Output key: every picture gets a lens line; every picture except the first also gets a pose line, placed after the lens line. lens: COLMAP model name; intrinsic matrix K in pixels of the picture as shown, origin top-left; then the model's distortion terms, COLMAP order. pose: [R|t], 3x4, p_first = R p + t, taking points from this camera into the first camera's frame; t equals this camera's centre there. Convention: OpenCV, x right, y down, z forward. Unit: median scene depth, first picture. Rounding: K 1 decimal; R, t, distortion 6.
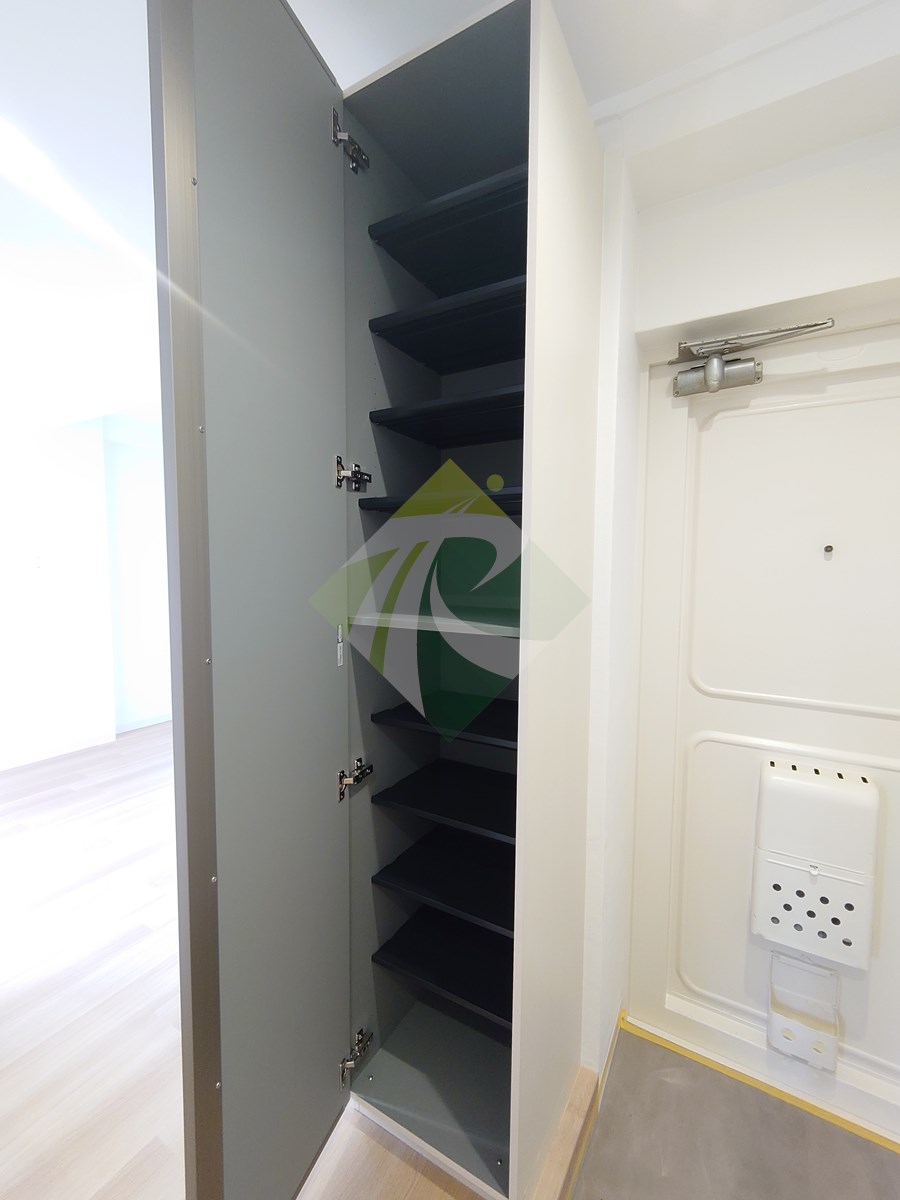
lens RADIAL K [[518.6, 0, 450.0], [0, 518.6, 600.0], [0, 0, 1]] dist [0.001514, -0.000632]
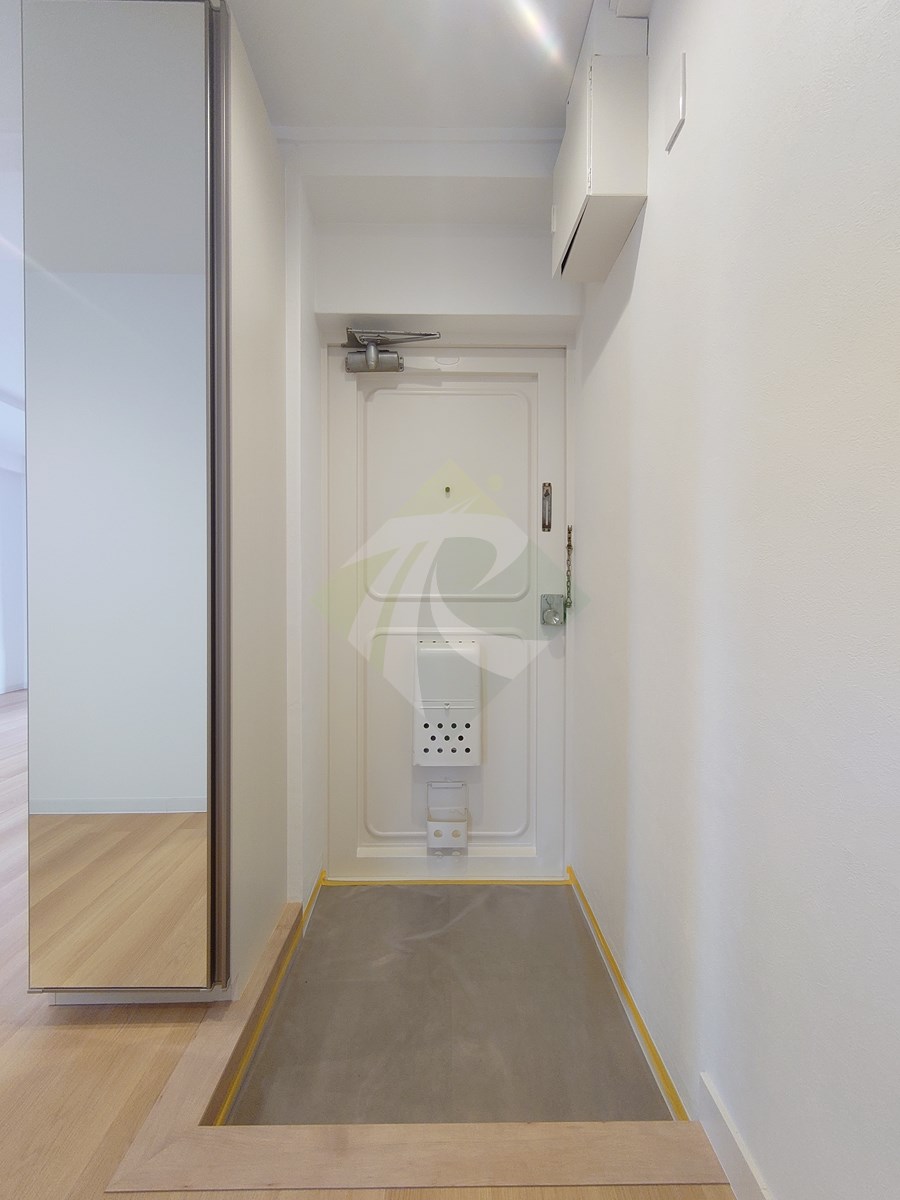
lens RADIAL K [[518.6, 0, 450.0], [0, 518.6, 600.0], [0, 0, 1]] dist [0.001514, -0.000632]
pose [[0.851009, -0.010841, 0.525039, -0.044760], [0.041960, 0.997994, -0.047405, 0.280489], [-0.523472, 0.062373, 0.849757, -0.238064]]
